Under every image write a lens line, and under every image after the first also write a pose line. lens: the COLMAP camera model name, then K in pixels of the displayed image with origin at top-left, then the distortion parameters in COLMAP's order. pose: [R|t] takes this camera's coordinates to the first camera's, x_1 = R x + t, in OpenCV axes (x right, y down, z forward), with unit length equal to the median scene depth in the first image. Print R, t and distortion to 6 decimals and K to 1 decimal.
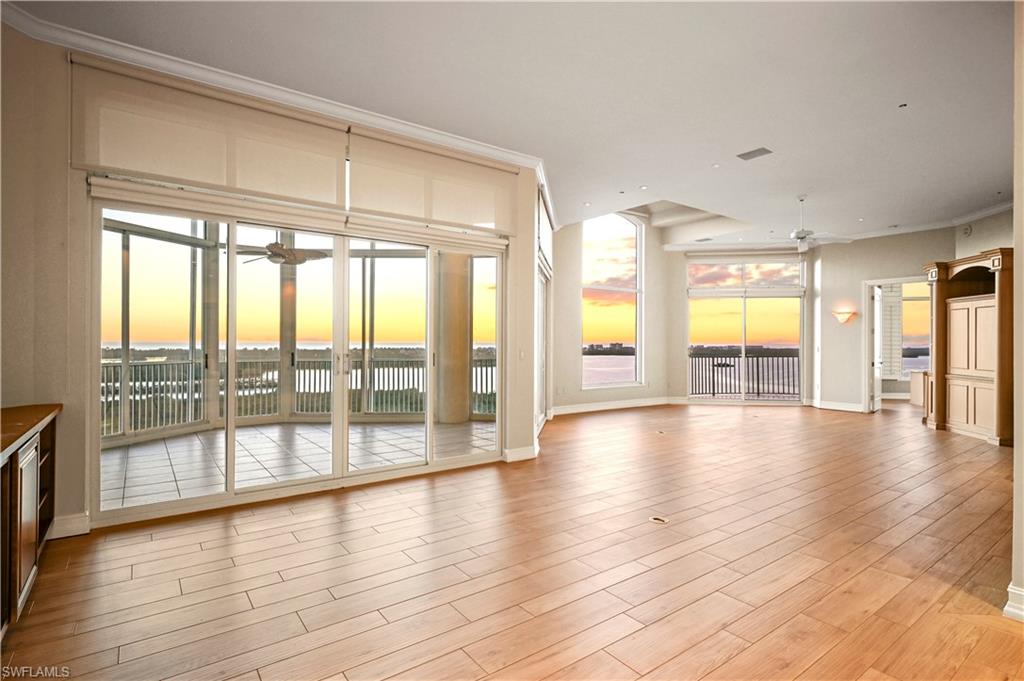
lens RADIAL K [[527.3, 0, 506.2], [0, 527.3, 339.1], [0, 0, 1]] dist [0.002086, -0.001679]
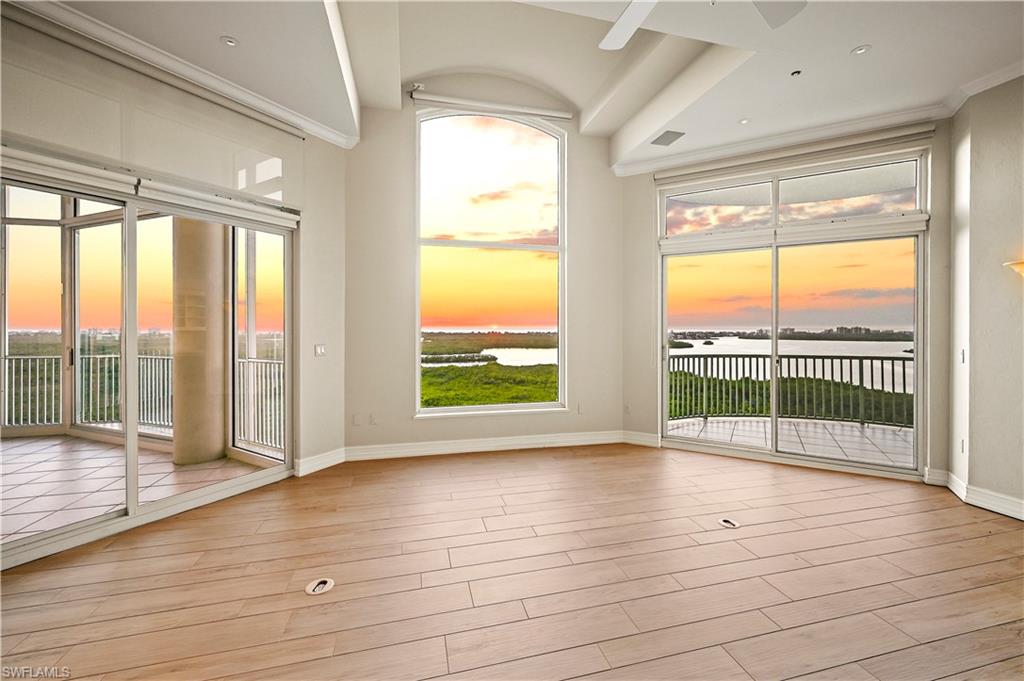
lens RADIAL K [[429.7, 0, 503.4], [0, 429.7, 322.9], [0, 0, 1]] dist [-0.000117, -0.000258]
pose [[0.926198, -0.003837, -0.377019, 0.678055], [0.002324, 0.999987, -0.004470, -0.009949], [0.377031, 0.003264, 0.926195, 0.972548]]
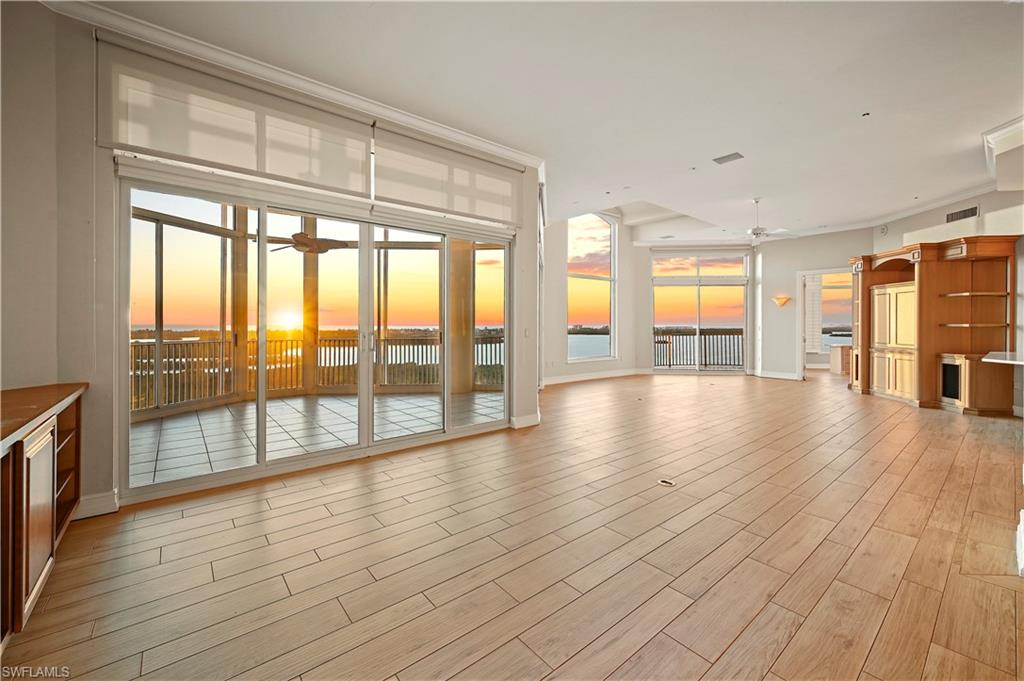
lens RADIAL K [[429.7, 0, 514.6], [0, 429.7, 322.5], [0, 0, 1]] dist [-0.000117, -0.000258]
pose [[0.998152, -0.001843, 0.060742, -0.052332], [0.001698, 0.999996, 0.002452, 0.004981], [-0.060746, -0.002344, 0.998151, 0.085630]]
